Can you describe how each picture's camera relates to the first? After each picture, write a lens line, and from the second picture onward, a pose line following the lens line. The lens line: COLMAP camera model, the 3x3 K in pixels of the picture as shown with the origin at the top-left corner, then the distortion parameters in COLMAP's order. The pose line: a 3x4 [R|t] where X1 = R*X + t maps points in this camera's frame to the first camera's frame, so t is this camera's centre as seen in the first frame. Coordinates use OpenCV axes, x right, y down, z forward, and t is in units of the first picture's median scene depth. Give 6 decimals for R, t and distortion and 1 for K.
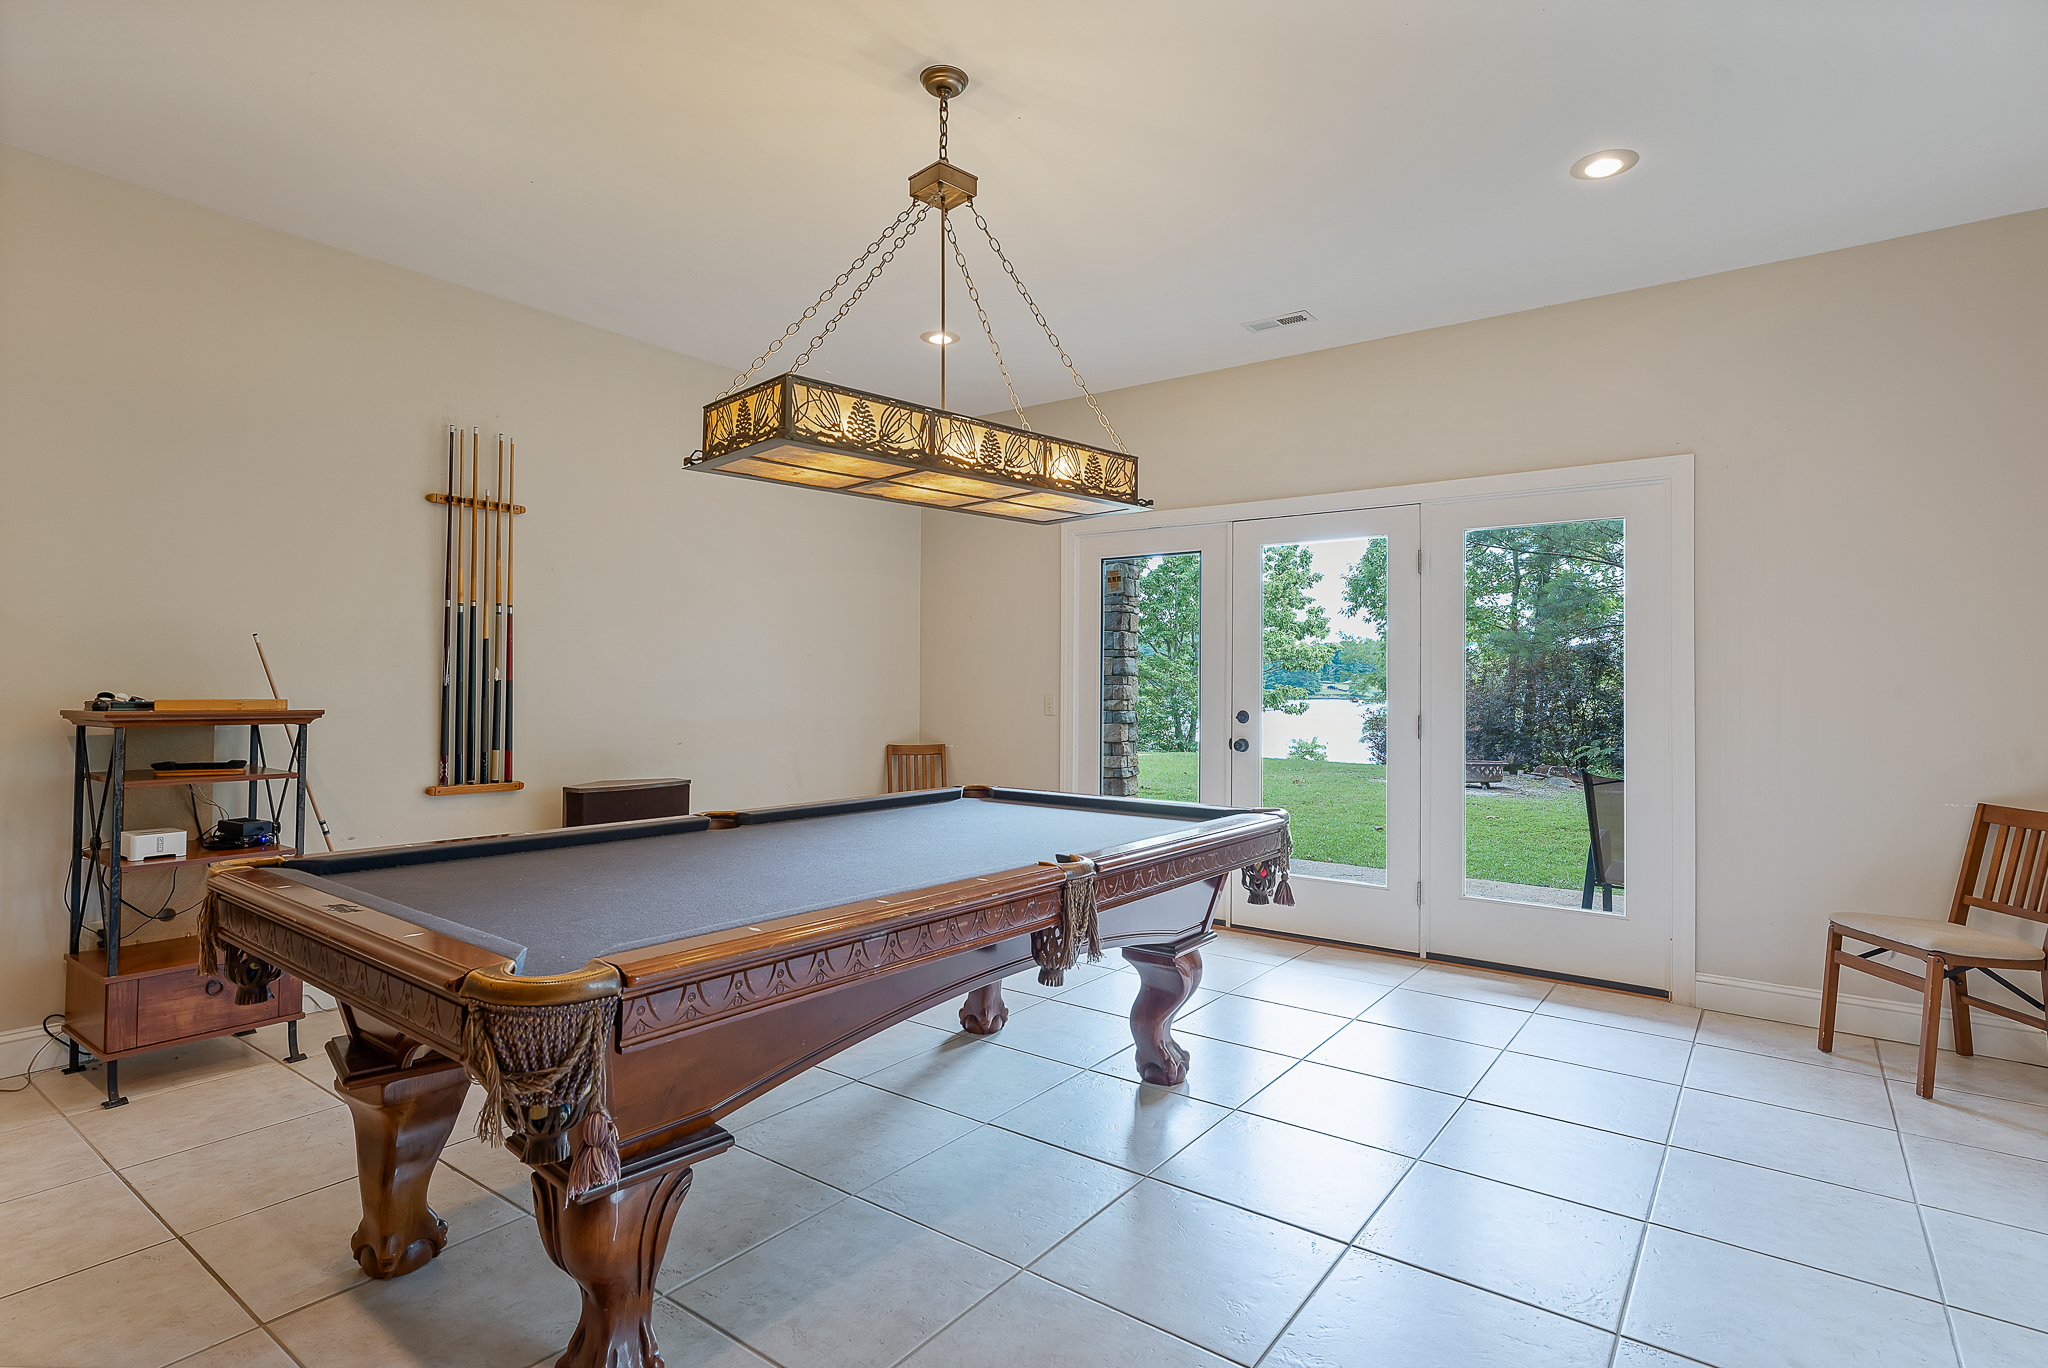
lens RADIAL K [[1020.6, 0, 1030.7], [0, 1020.6, 696.7], [0, 0, 1]] dist [0.001358, -0.000233]
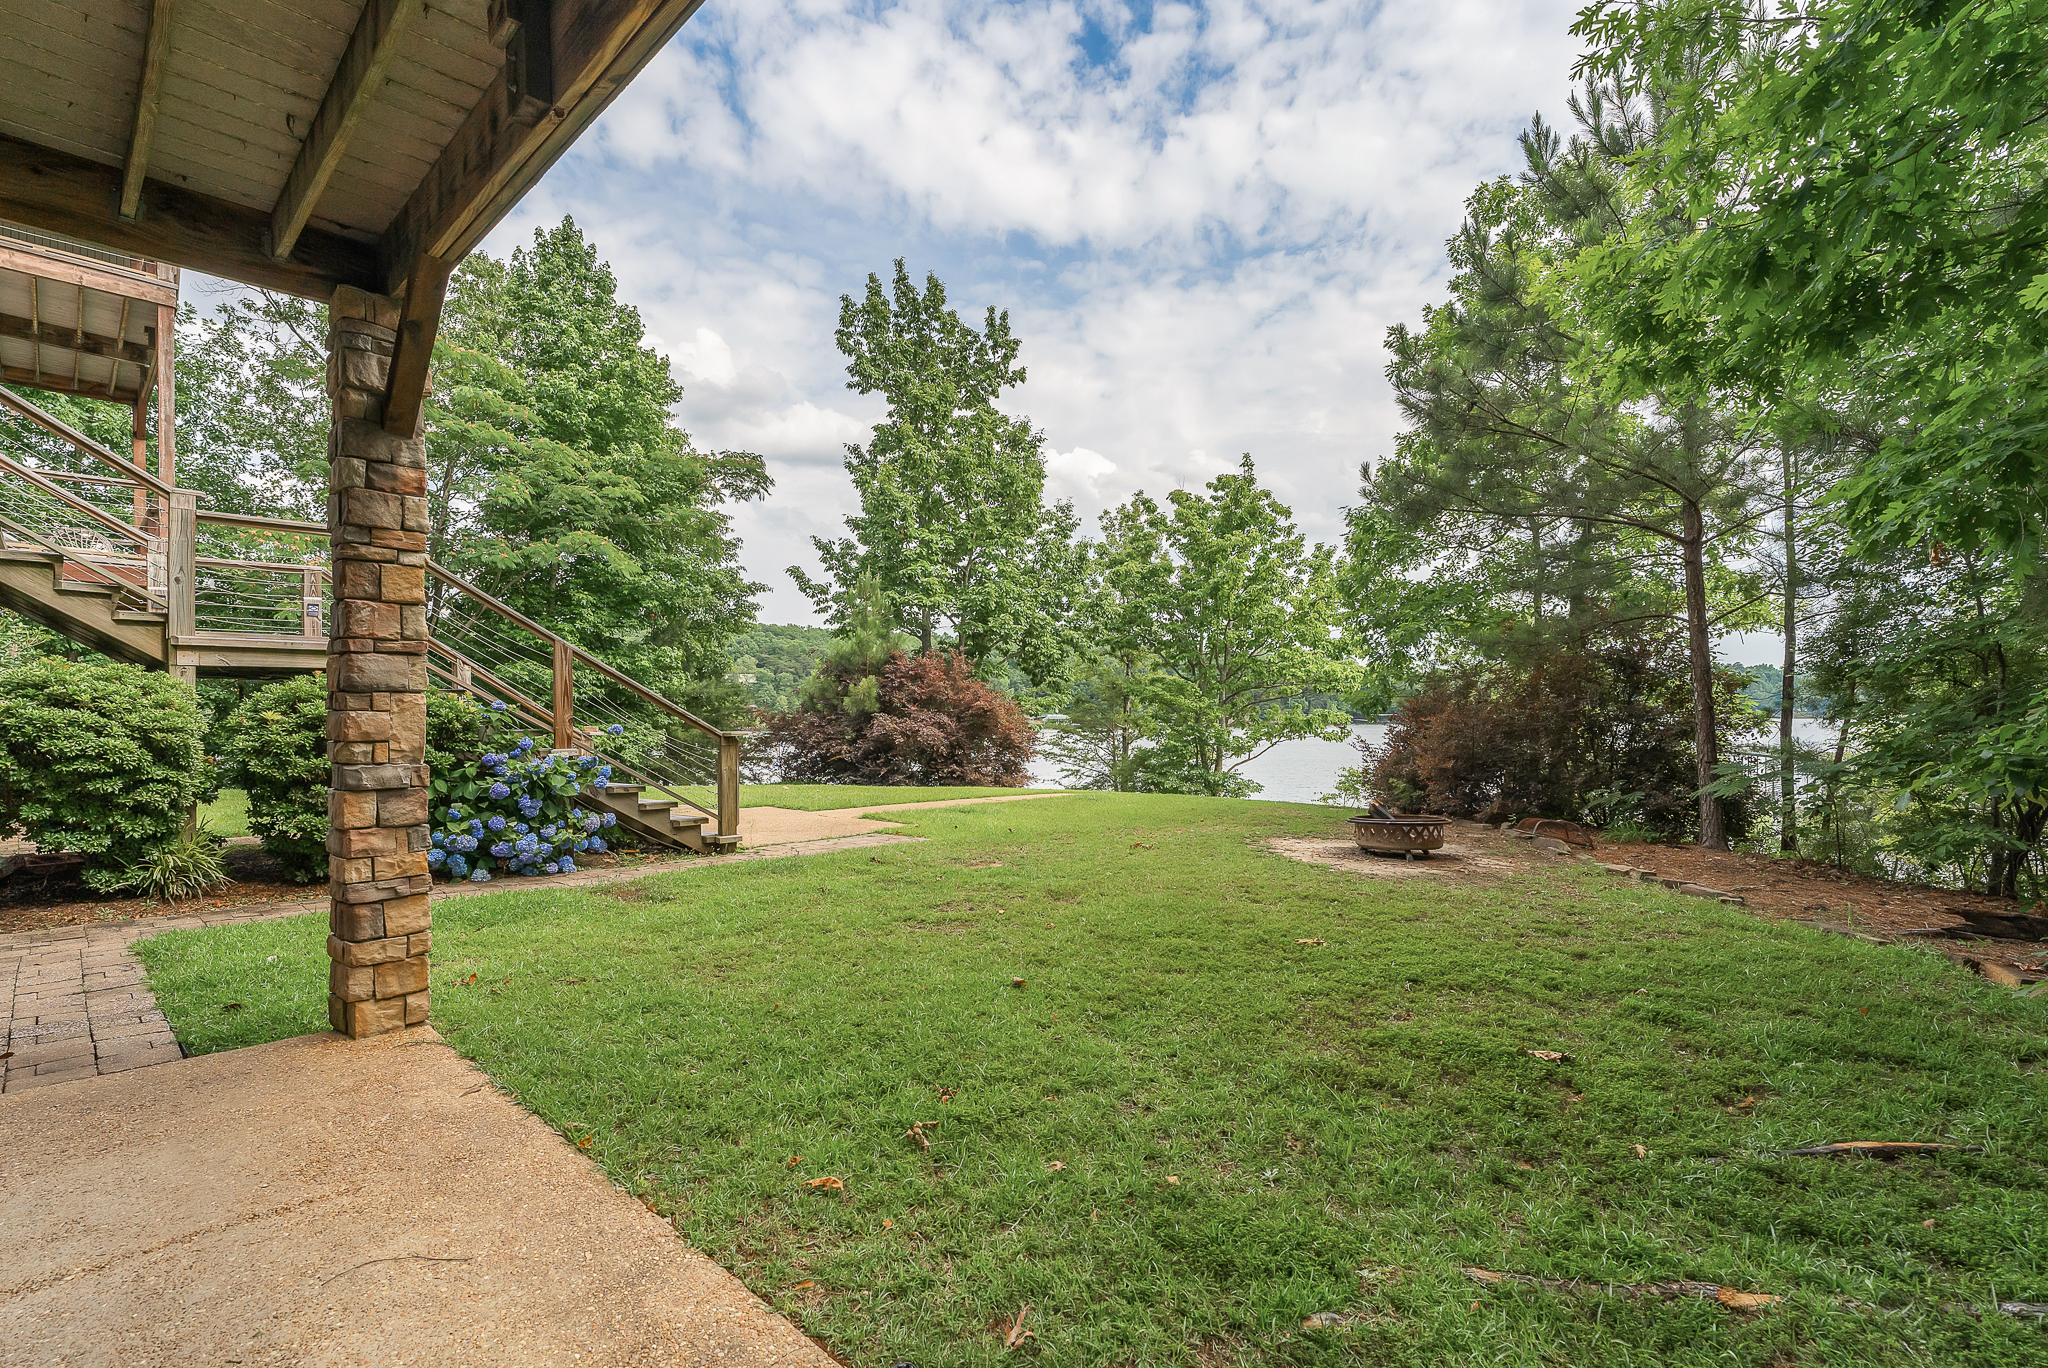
lens RADIAL K [[941.4, 0, 1024.0], [0, 941.4, 684.0], [0, 0, 1]] dist [0.000004, -0.000003]
pose [[0.991964, -0.019148, -0.125066, 0.454226], [0.013582, 0.998885, -0.045212, 0.000380], [0.125792, 0.043150, 0.991118, 0.593765]]
